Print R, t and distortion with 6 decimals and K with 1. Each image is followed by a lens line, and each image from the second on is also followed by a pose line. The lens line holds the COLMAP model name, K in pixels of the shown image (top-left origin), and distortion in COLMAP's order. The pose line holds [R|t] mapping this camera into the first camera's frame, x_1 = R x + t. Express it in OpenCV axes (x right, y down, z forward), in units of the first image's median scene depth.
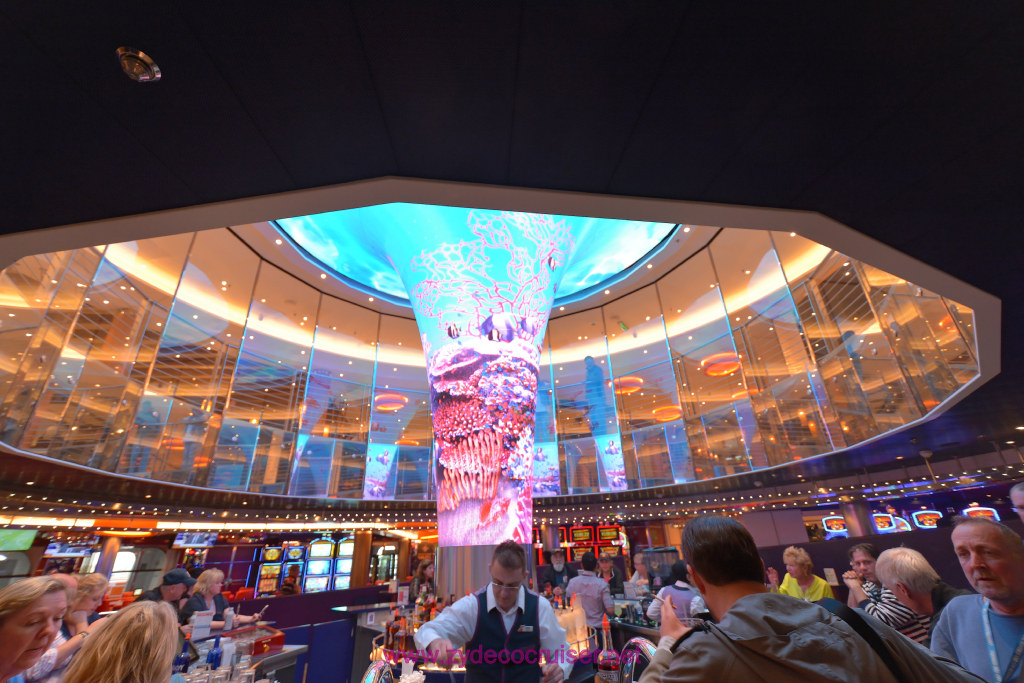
lens RADIAL K [[442.5, 0, 507.9], [0, 442.5, 343.2], [0, 0, 1]] dist [-0.001848, -0.000304]
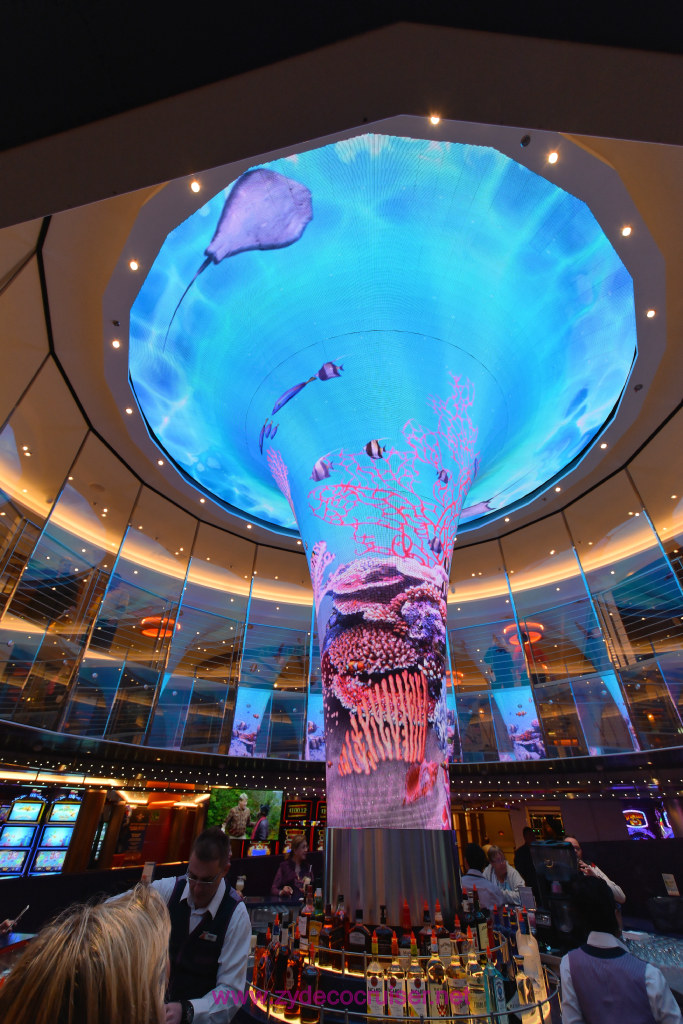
lens RADIAL K [[442.5, 0, 342.7], [0, 442.5, 511.4], [0, 0, 1]] dist [-0.001848, -0.000304]
pose [[0.969050, 0.180836, 0.168051, -0.339807], [-0.147416, 0.969929, -0.193663, 0.087854], [-0.198019, 0.162896, 0.966568, 0.192447]]
